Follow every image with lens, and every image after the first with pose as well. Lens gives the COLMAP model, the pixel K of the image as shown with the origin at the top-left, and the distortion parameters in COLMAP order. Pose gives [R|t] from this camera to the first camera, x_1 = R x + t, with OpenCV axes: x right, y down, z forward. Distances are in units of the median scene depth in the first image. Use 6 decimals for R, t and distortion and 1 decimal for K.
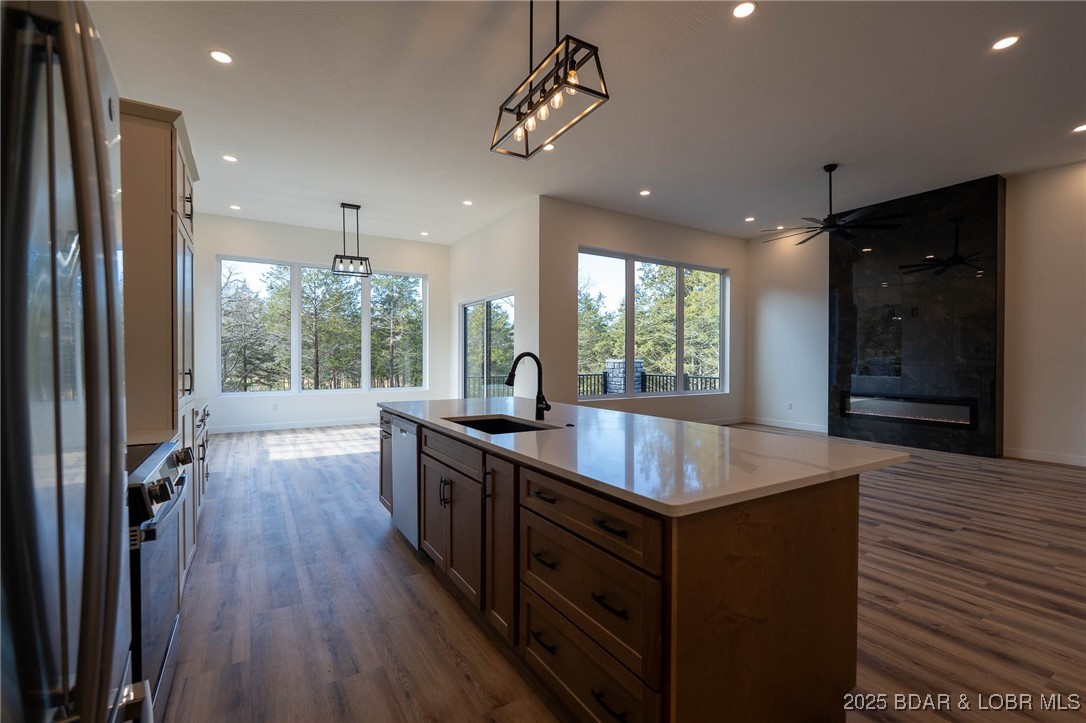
lens RADIAL K [[493.1, 0, 540.9], [0, 493.1, 361.0], [0, 0, 1]] dist [-0.001194, -0.000081]
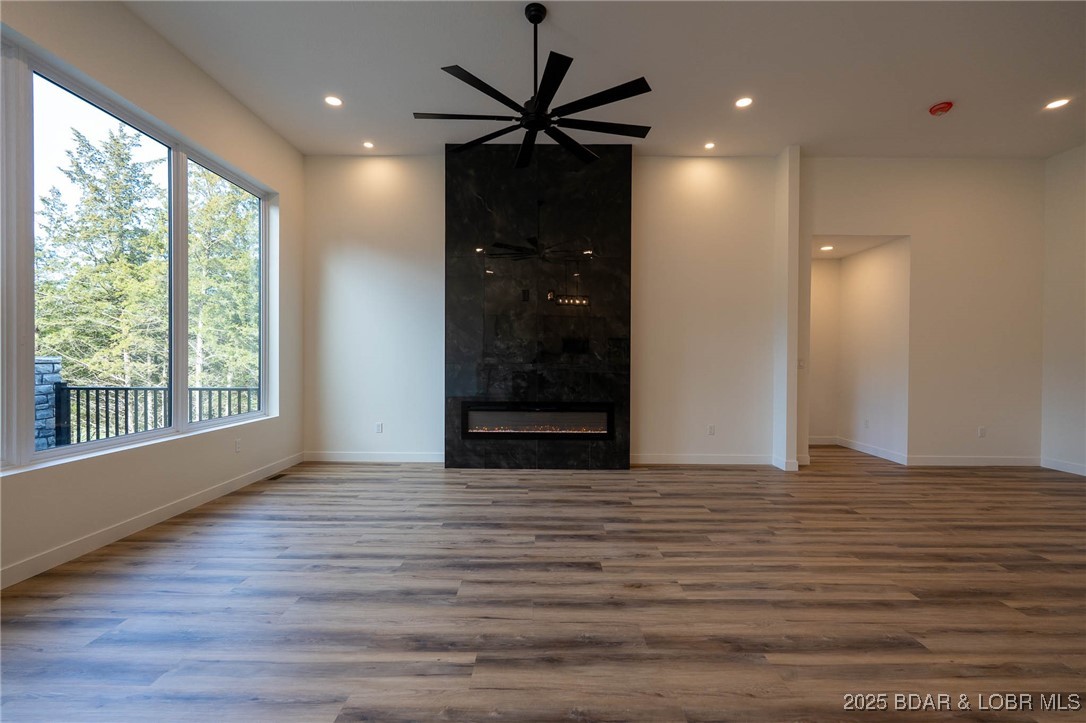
lens RADIAL K [[469.8, 0, 543.3], [0, 469.8, 363.2], [0, 0, 1]] dist [-0.013055, -0.000239]
pose [[0.521154, -0.008949, 0.853416, 0.087573], [0.000795, 0.999950, 0.010001, -0.000113], [-0.853462, -0.004533, 0.521135, 0.467078]]
